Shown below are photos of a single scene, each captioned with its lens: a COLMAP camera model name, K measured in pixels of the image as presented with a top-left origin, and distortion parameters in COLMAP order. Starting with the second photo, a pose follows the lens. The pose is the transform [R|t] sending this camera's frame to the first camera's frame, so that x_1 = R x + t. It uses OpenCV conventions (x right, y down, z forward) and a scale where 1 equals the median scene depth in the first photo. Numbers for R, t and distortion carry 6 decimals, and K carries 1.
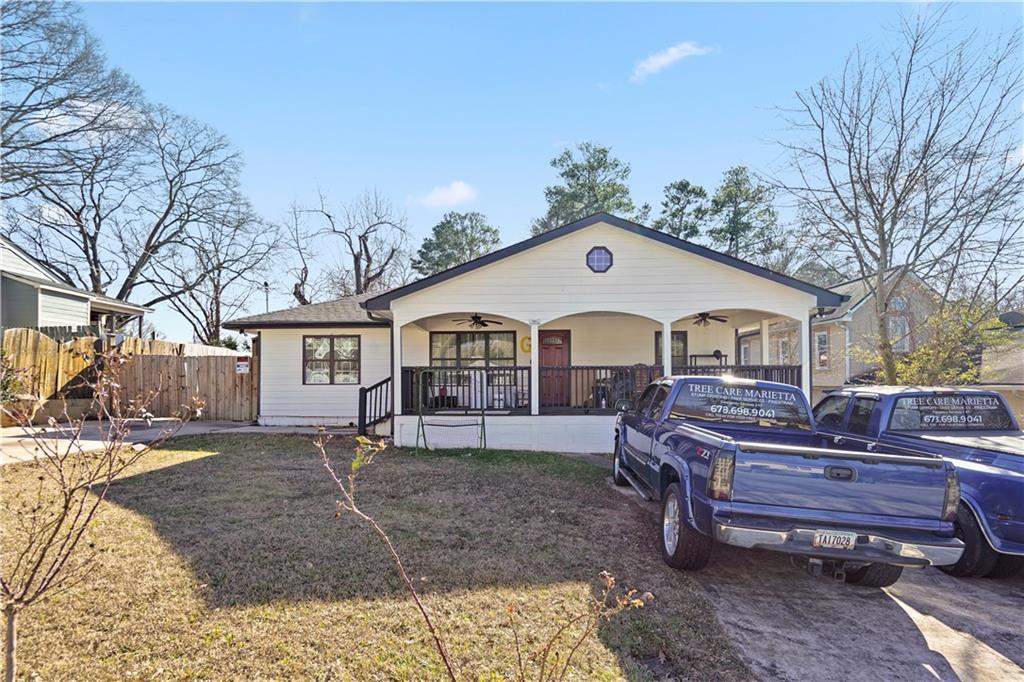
lens RADIAL K [[544.4, 0, 512.9], [0, 544.4, 371.6], [0, 0, 1]] dist [0.001463, 0.000173]
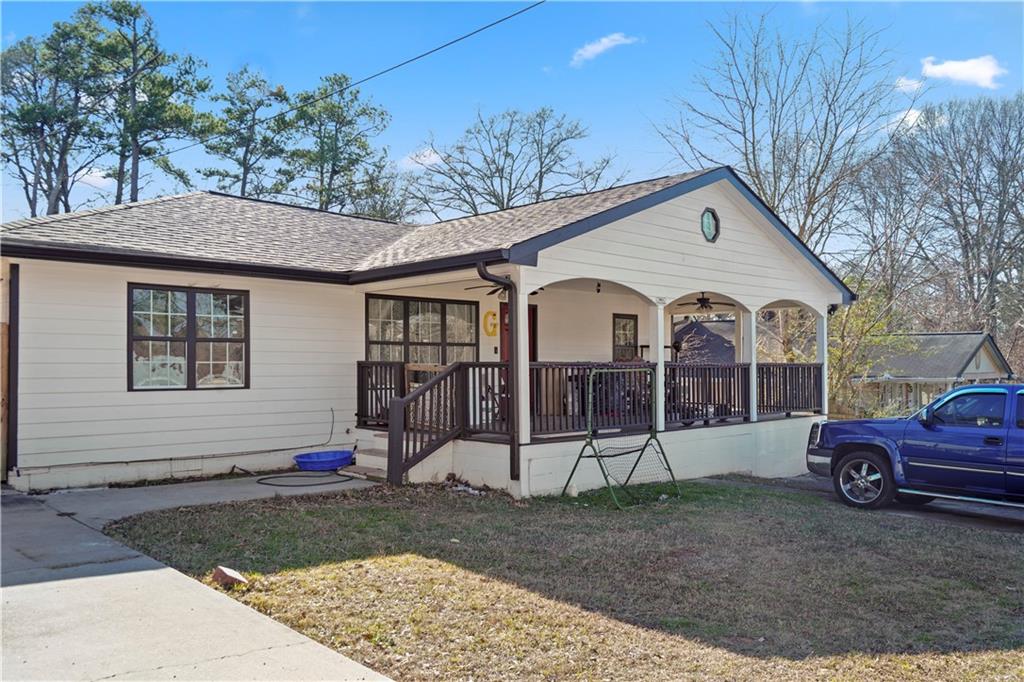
lens RADIAL K [[797.9, 0, 512.0], [0, 797.9, 341.0], [0, 0, 1]] dist [-0.044222, -0.000673]
pose [[0.691737, 0.024453, 0.721735, -0.651868], [-0.018718, 0.999698, -0.015930, -0.013582], [-0.721907, -0.002490, 0.691986, 0.322804]]
